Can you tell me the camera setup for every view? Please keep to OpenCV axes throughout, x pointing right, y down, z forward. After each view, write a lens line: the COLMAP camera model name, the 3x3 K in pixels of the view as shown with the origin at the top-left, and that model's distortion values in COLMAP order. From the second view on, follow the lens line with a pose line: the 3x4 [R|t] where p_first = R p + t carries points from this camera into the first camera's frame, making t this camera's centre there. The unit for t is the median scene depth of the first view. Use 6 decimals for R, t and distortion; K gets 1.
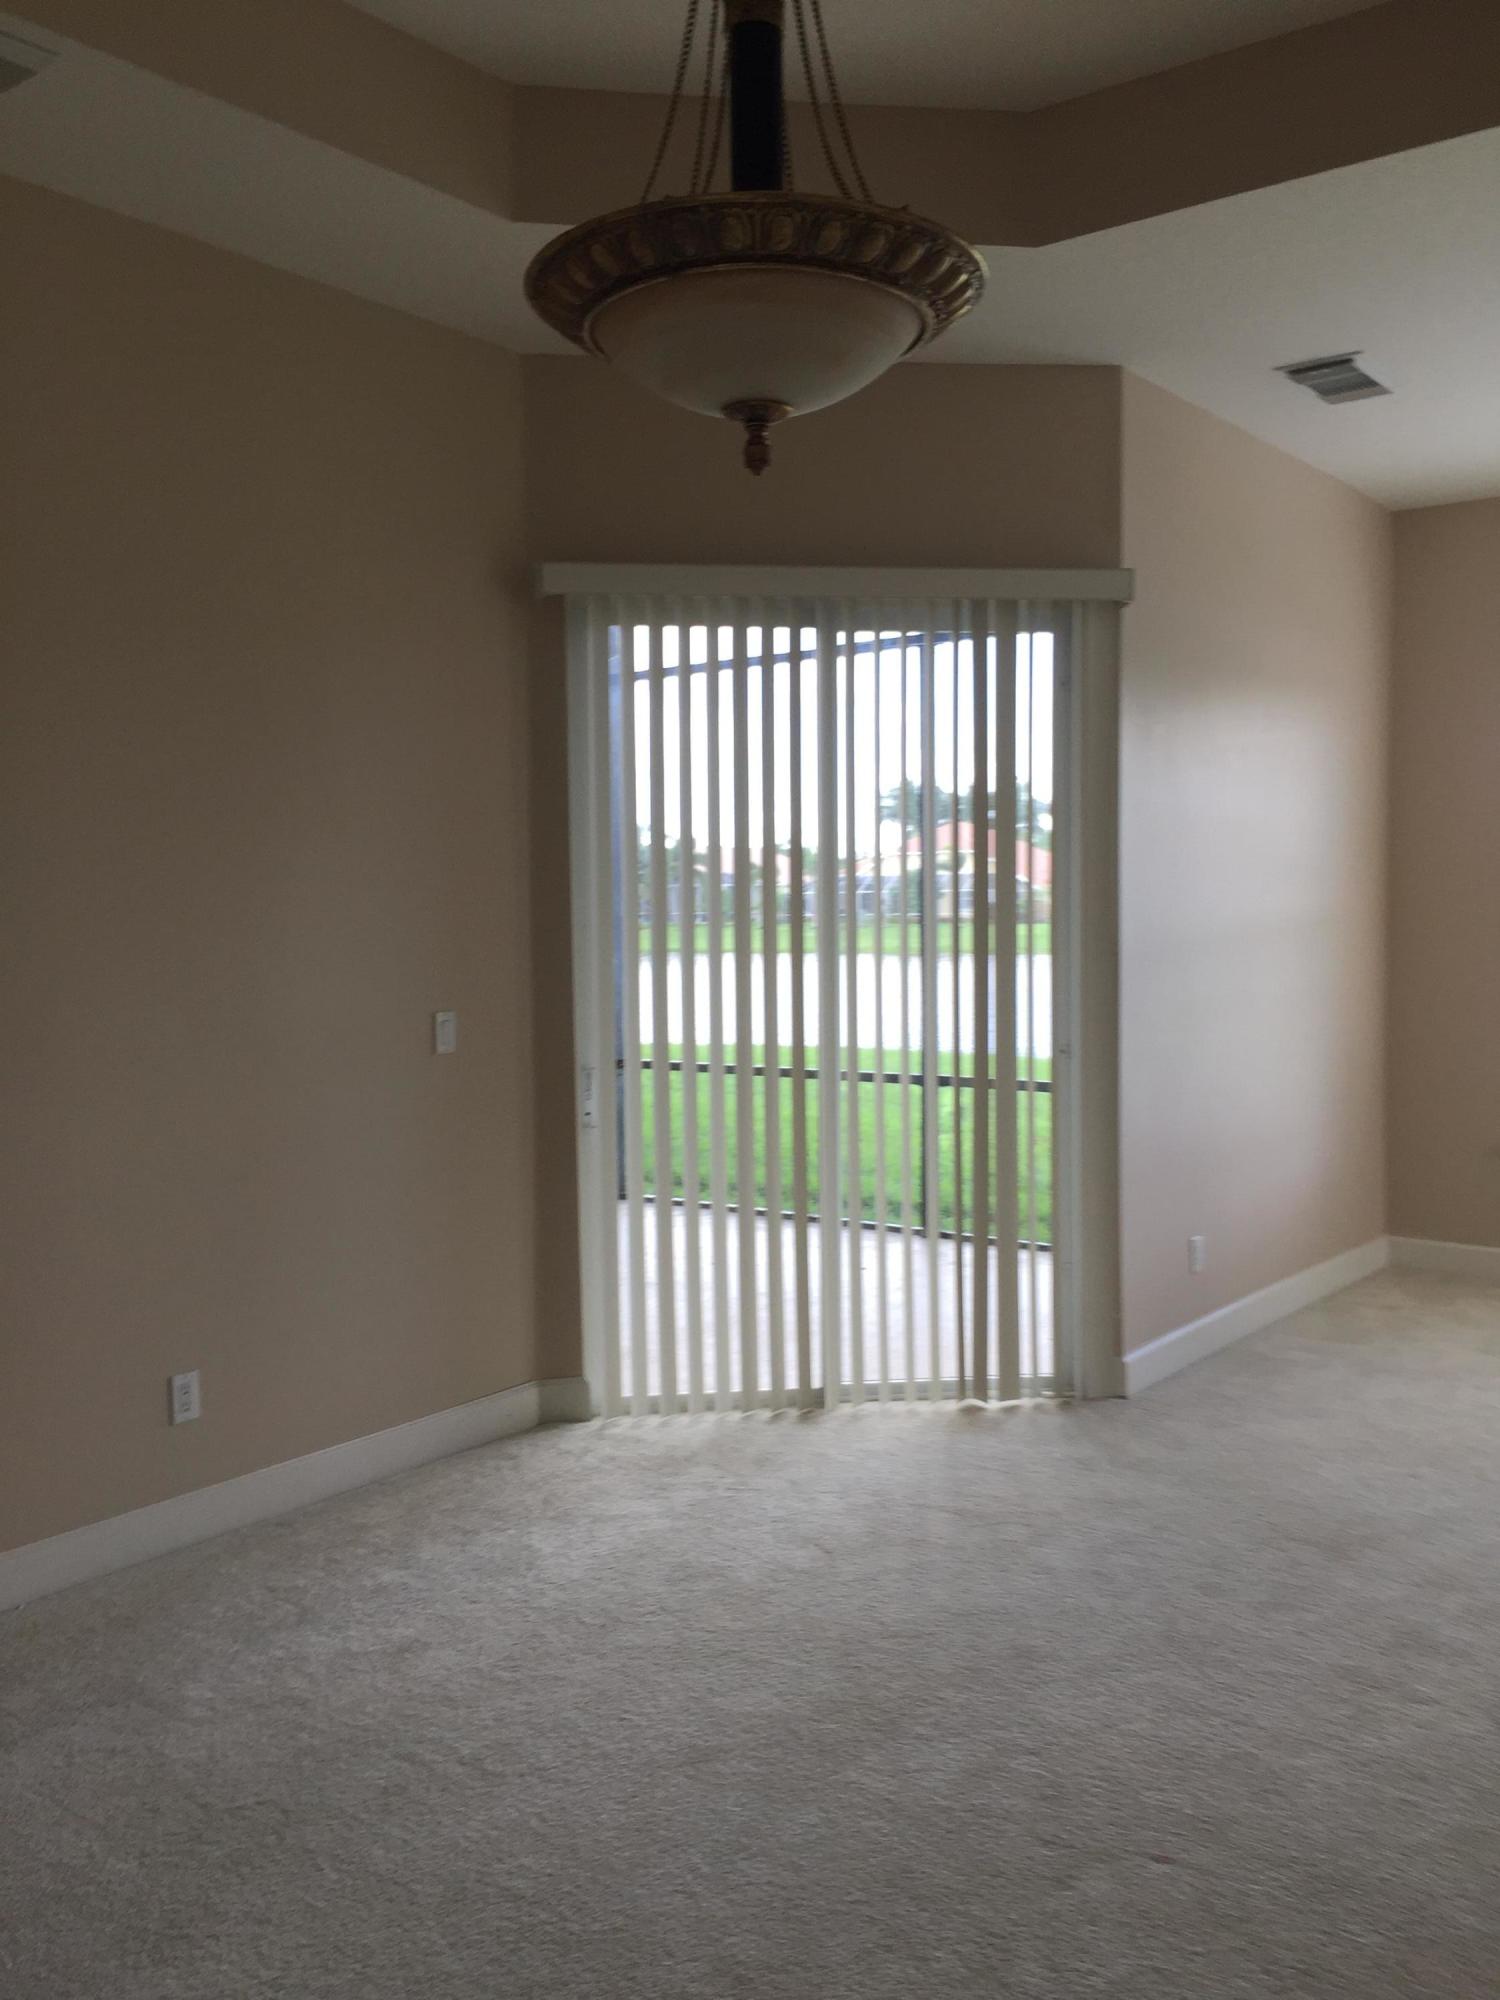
lens RADIAL K [[1688.5, 0, 650.5], [0, 1688.5, 1018.1], [0, 0, 1]] dist [0.168272, -0.360946]
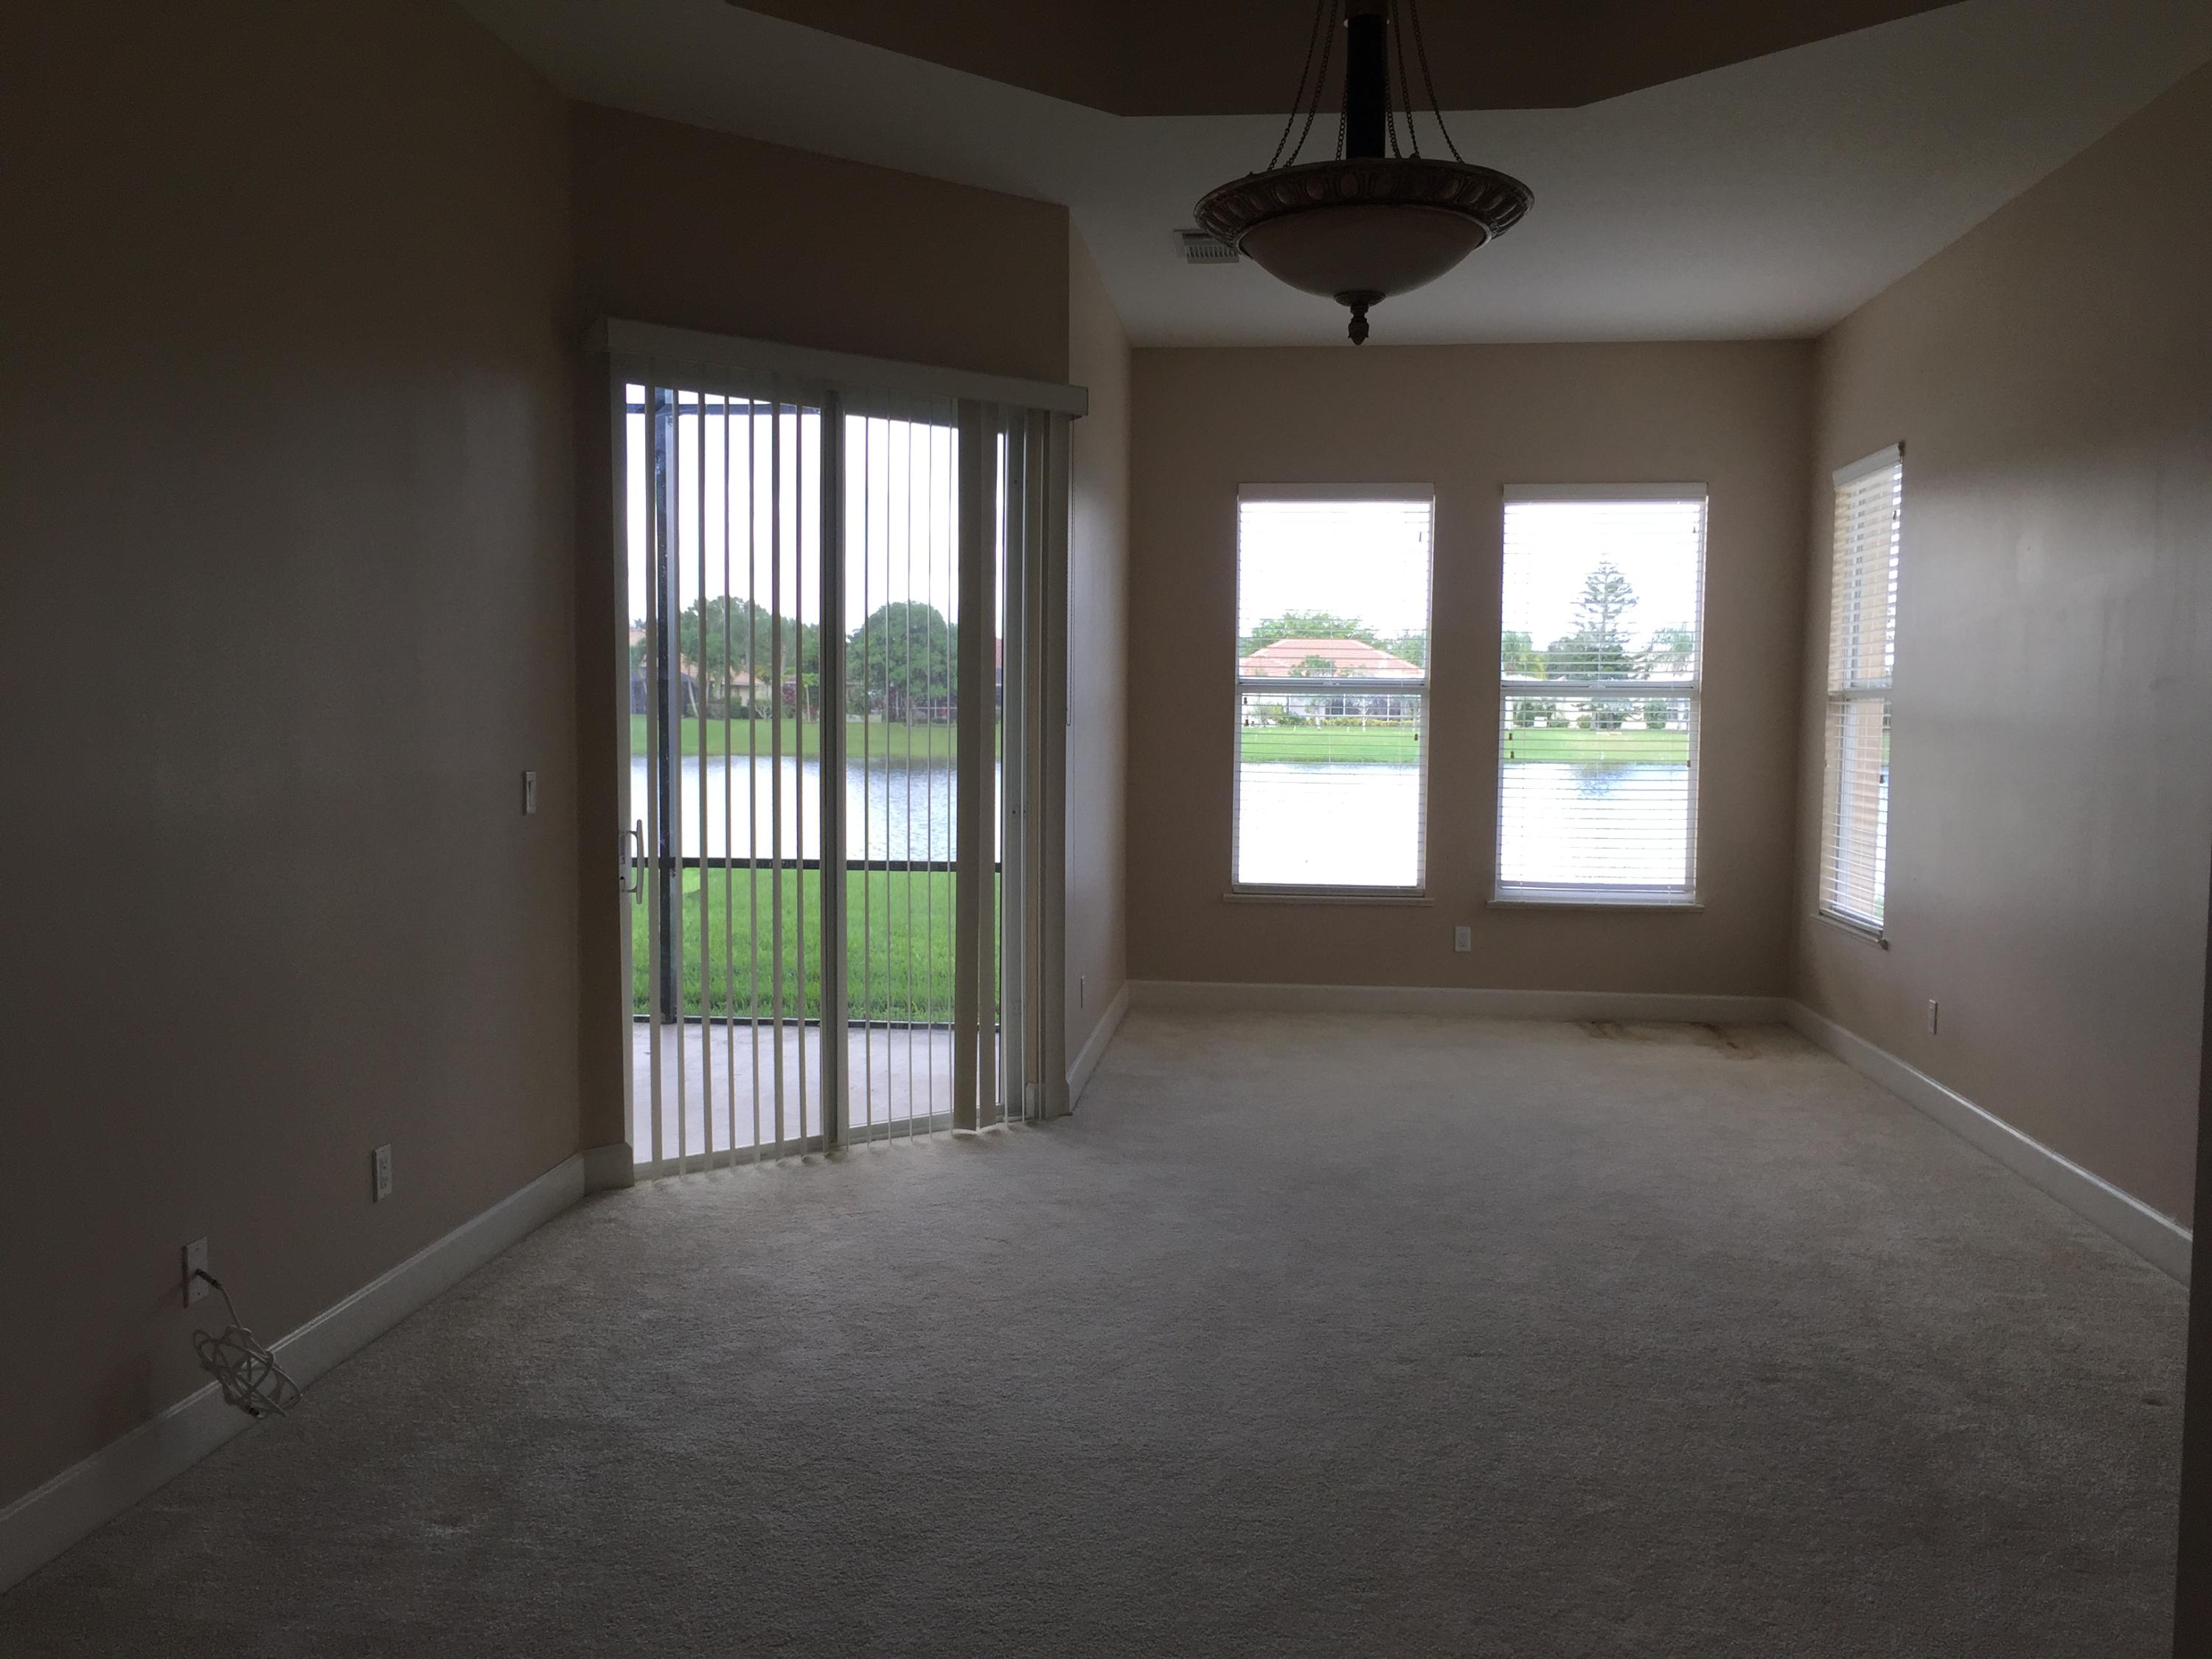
lens RADIAL K [[1910.1, 0, 1106.0], [0, 1910.1, 829.5], [0, 0, 1]] dist [0.044215, -0.012369]
pose [[0.843134, -0.011649, 0.537578, -0.400888], [0.004631, 0.999886, 0.014404, 0.014607], [-0.537684, -0.009655, 0.843091, -0.085989]]
